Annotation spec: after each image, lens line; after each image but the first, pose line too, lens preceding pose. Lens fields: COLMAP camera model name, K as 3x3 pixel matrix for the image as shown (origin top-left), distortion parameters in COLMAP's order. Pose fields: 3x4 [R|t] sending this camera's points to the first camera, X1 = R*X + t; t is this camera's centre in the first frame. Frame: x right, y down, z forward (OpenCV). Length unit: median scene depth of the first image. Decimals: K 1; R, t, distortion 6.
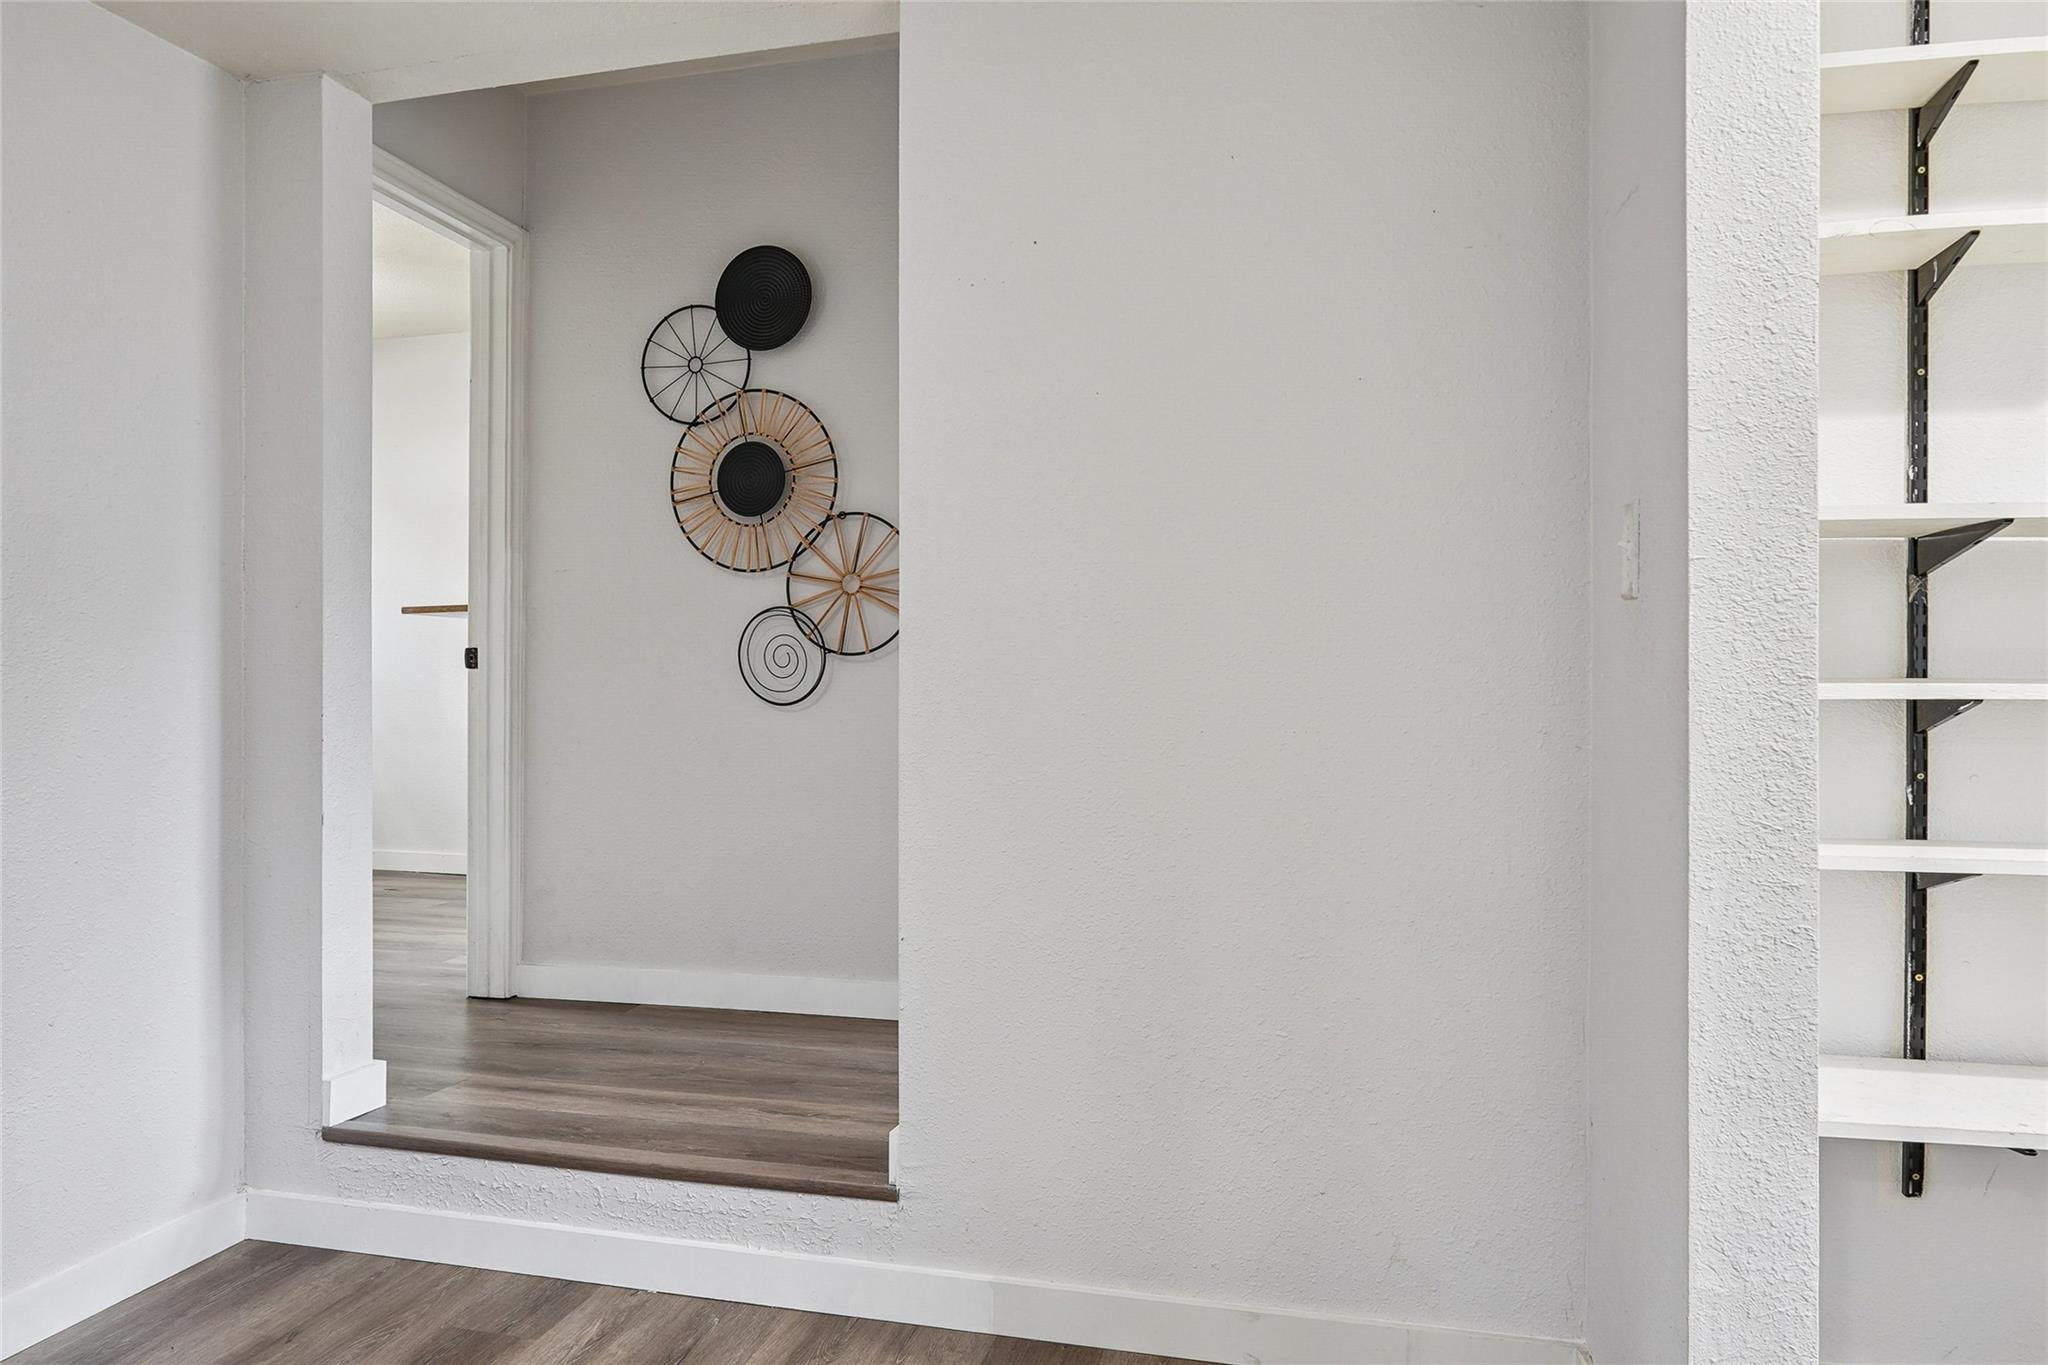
lens RADIAL K [[1283.0, 0, 1021.6], [0, 1283.0, 685.3], [0, 0, 1]] dist [-0.003366, 0.001427]
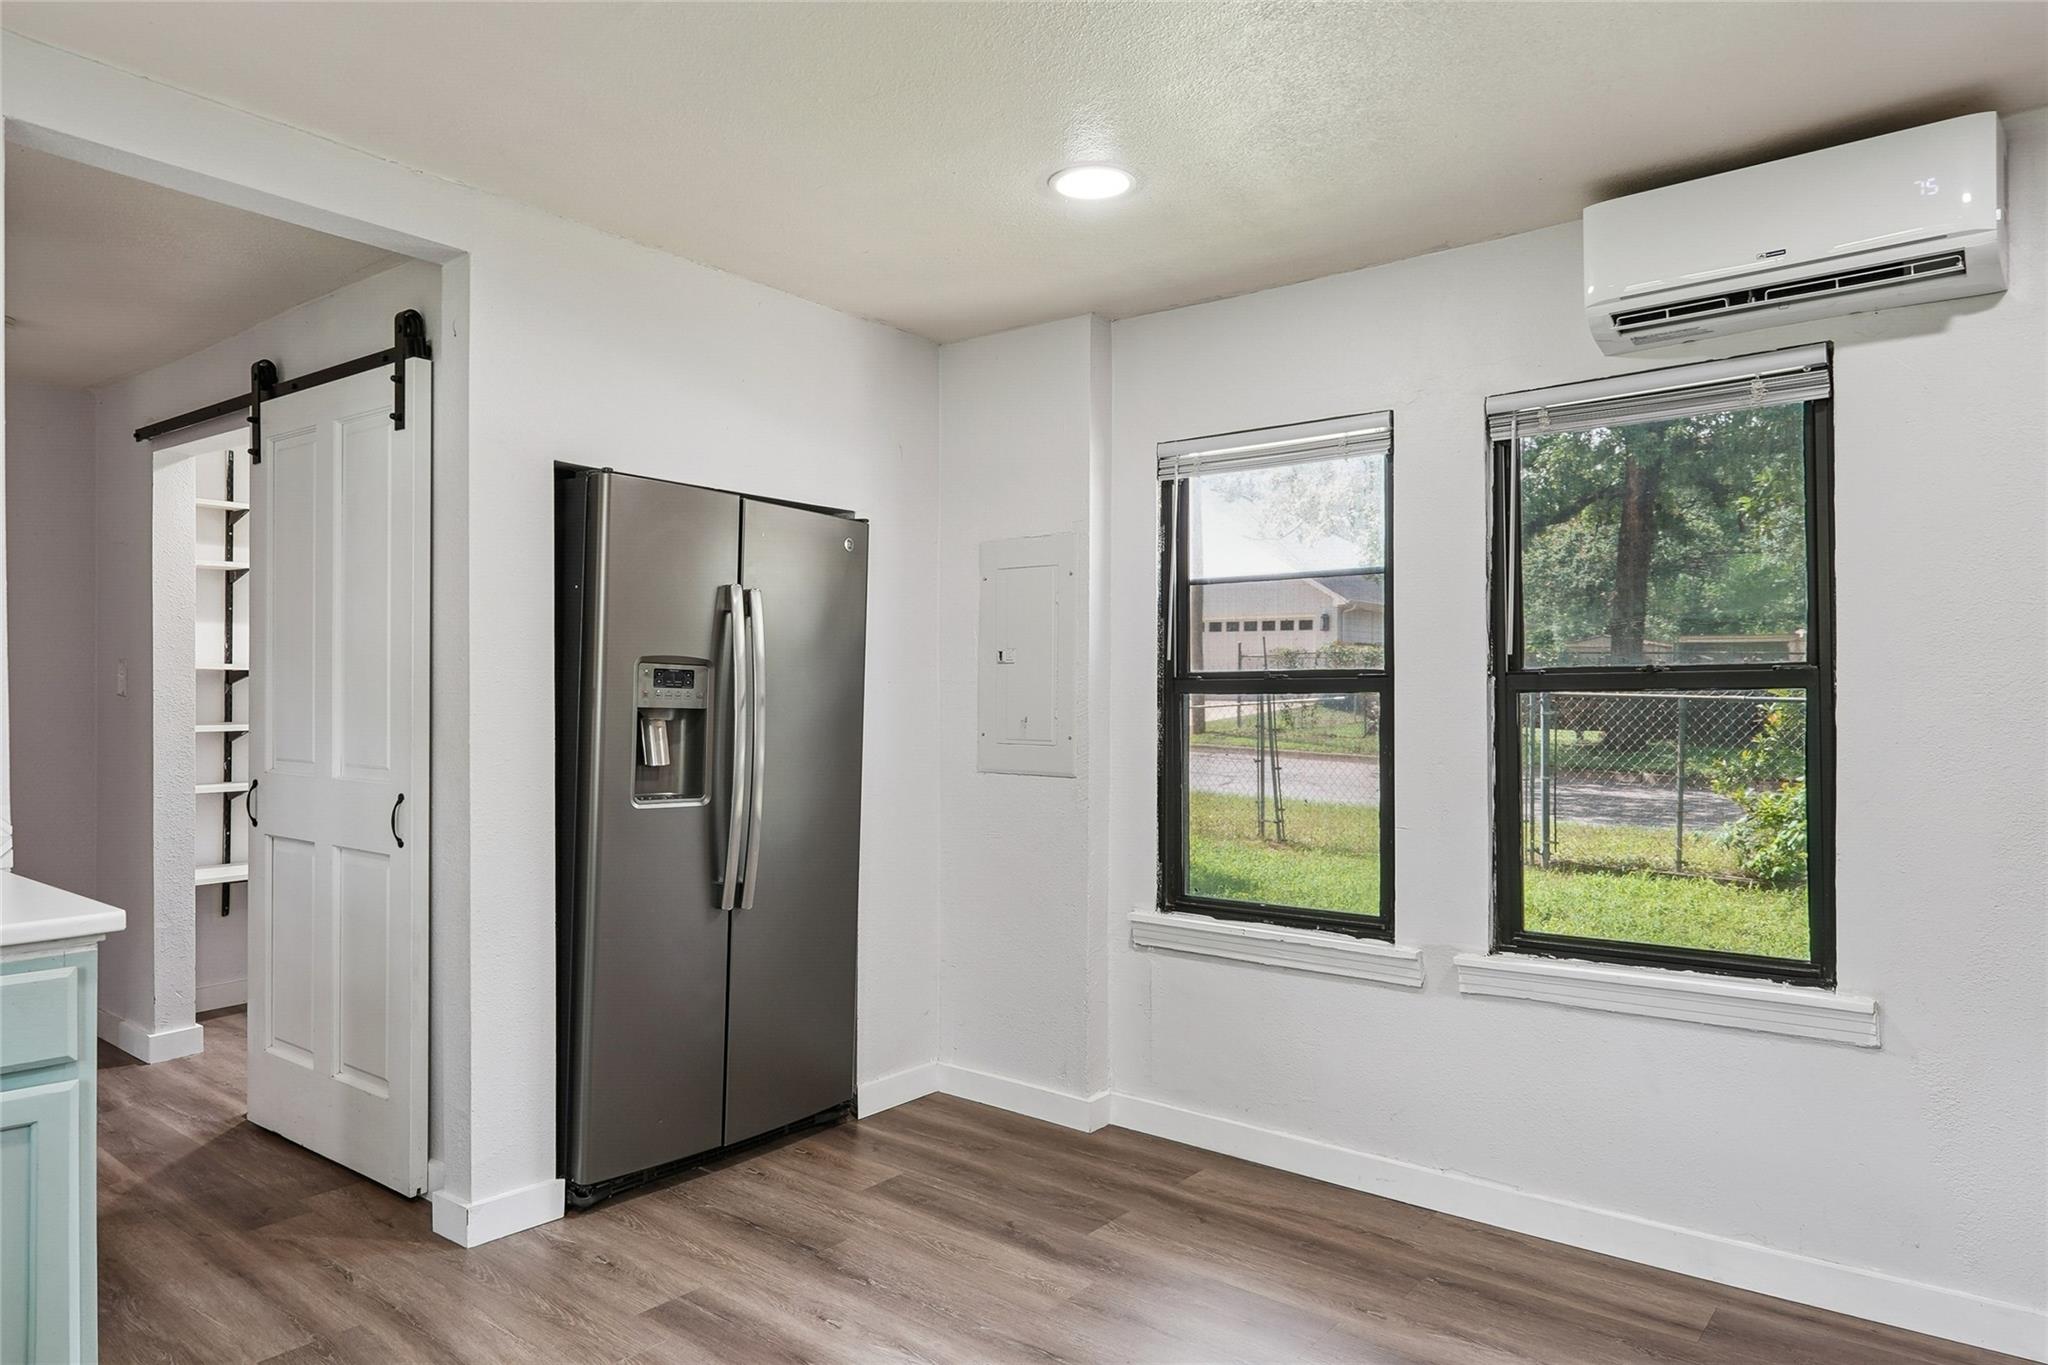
lens RADIAL K [[1283.0, 0, 954.9], [0, 1283.0, 727.1], [0, 0, 1]] dist [-0.003366, 0.001427]
pose [[0.430365, 0.001323, 0.902654, -1.115813], [-0.006669, 0.999976, 0.001714, -0.013337], [-0.902630, -0.006758, 0.430363, -1.596278]]
